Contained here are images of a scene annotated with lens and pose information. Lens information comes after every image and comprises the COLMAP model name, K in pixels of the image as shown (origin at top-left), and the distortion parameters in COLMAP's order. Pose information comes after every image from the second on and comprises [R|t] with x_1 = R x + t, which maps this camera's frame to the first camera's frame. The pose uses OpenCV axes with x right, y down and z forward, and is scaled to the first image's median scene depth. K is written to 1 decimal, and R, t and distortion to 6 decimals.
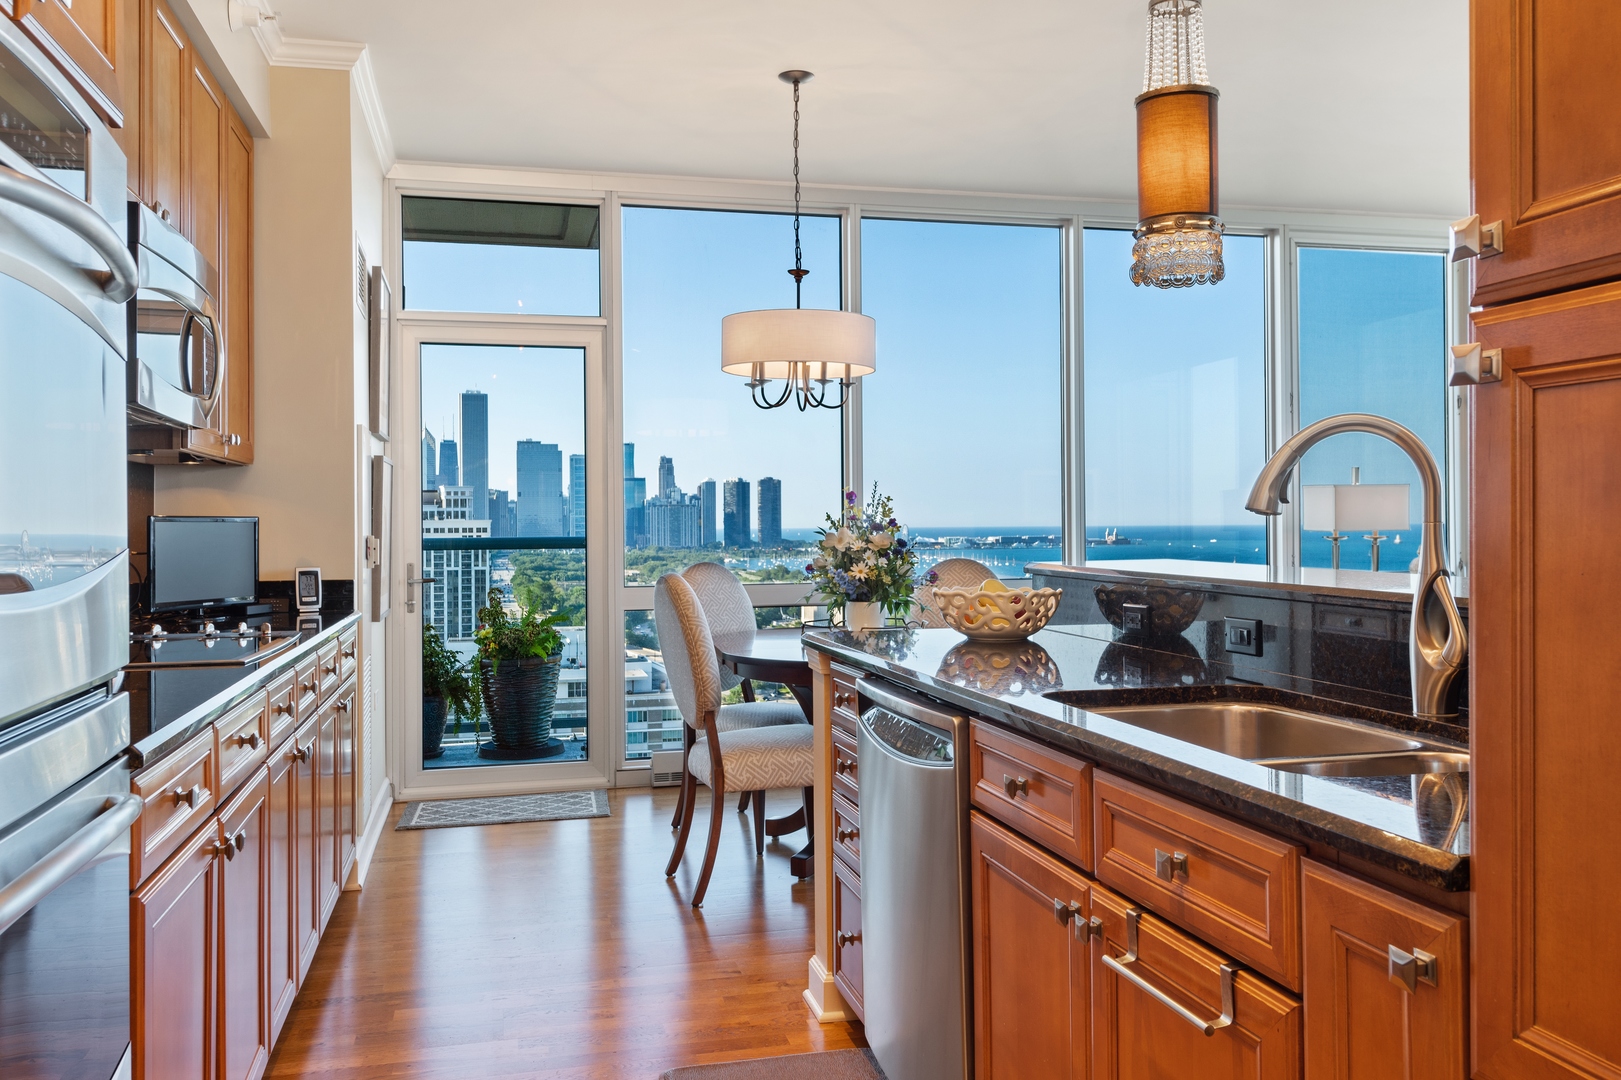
lens RADIAL K [[1305.9, 0, 845.7], [0, 1305.9, 524.6], [0, 0, 1]] dist [0.026984, -0.017307]
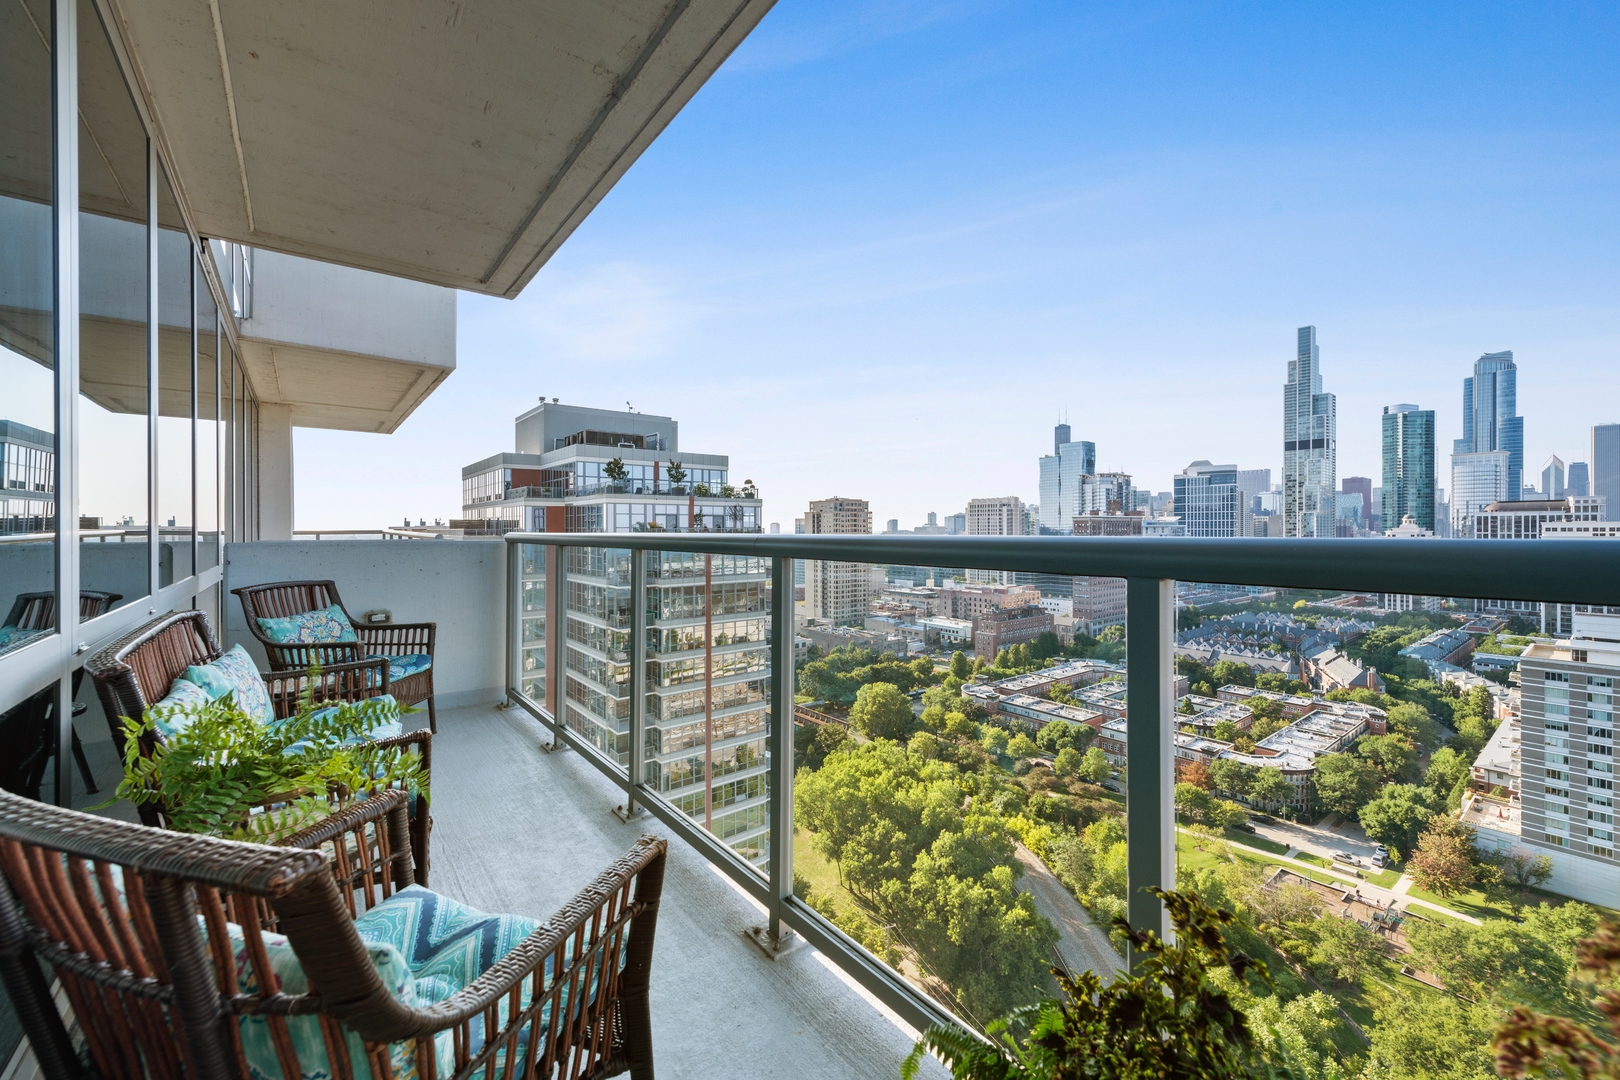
lens RADIAL K [[627.9, 0, 809.4], [0, 627.9, 532.4], [0, 0, 1]] dist [0.000484, -0.001742]
pose [[0.380612, 0.011129, -0.924668, -0.905483], [-0.000666, 0.999931, 0.011761, 0.023142], [0.924735, -0.003861, 0.380593, 2.672240]]
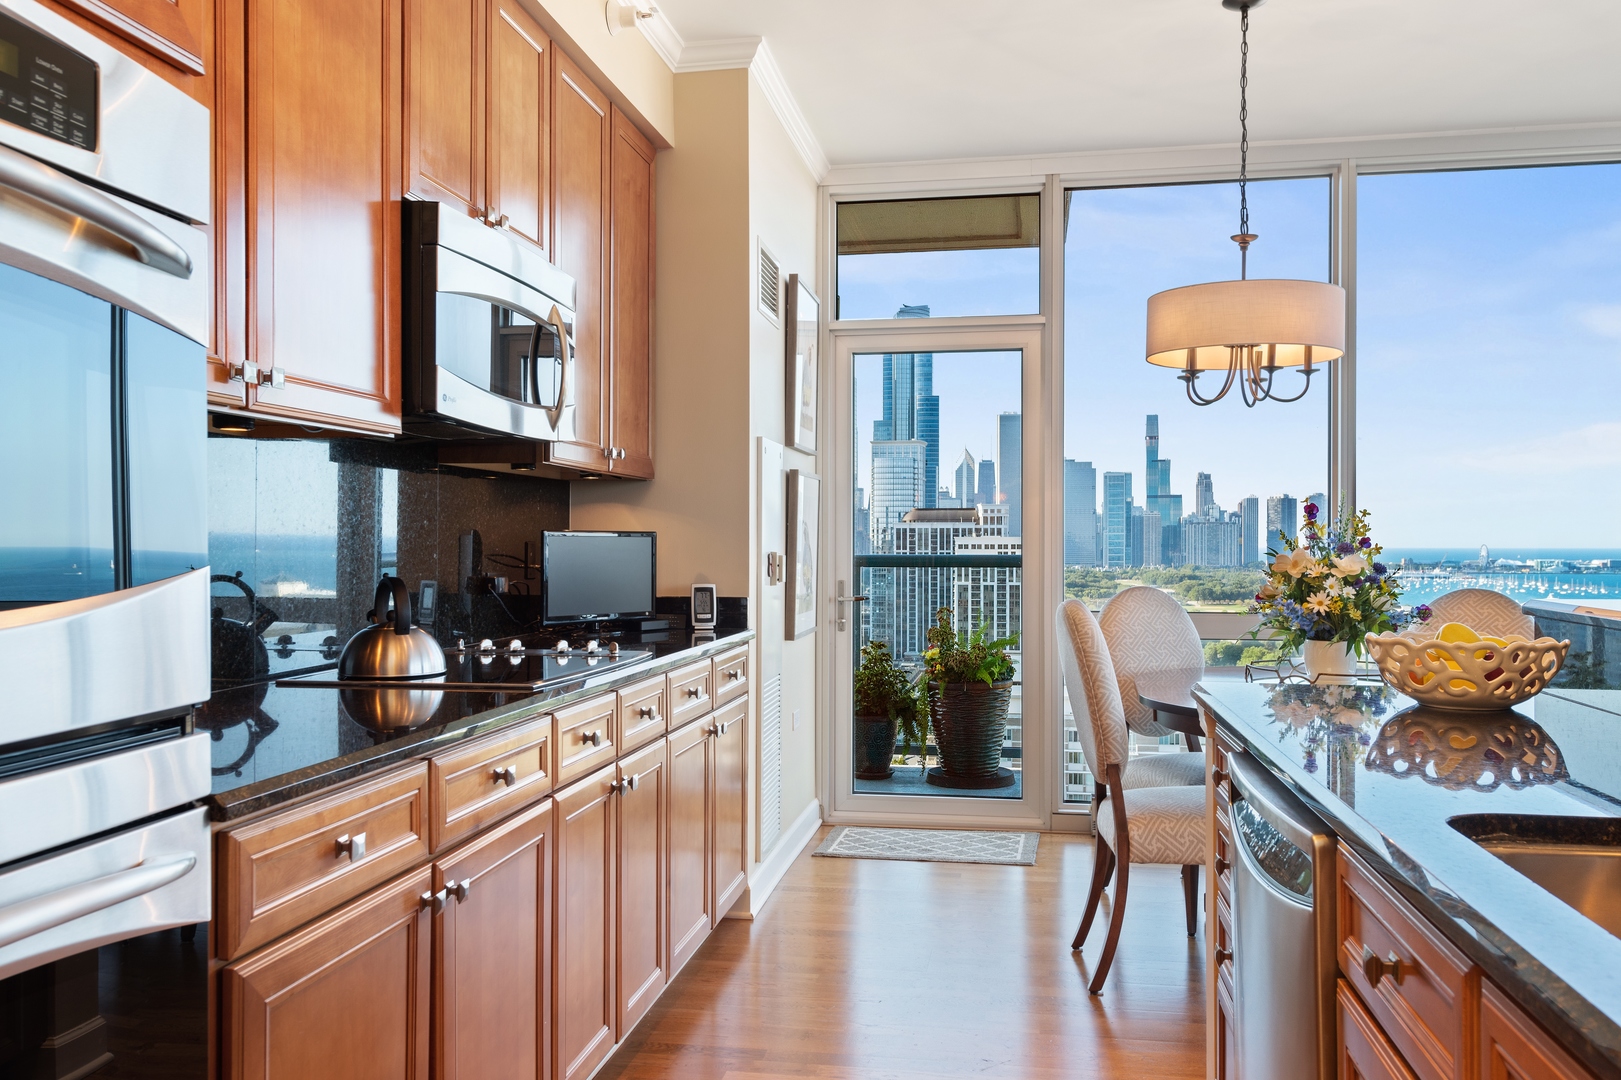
lens RADIAL K [[1305.9, 0, 813.4], [0, 1305.9, 544.4], [0, 0, 1]] dist [0.026984, -0.017307]
pose [[0.910317, 0.008681, -0.413821, 0.052093], [-0.007883, 0.999962, 0.003635, -0.000559], [0.413837, -0.000047, 0.910351, 0.116388]]
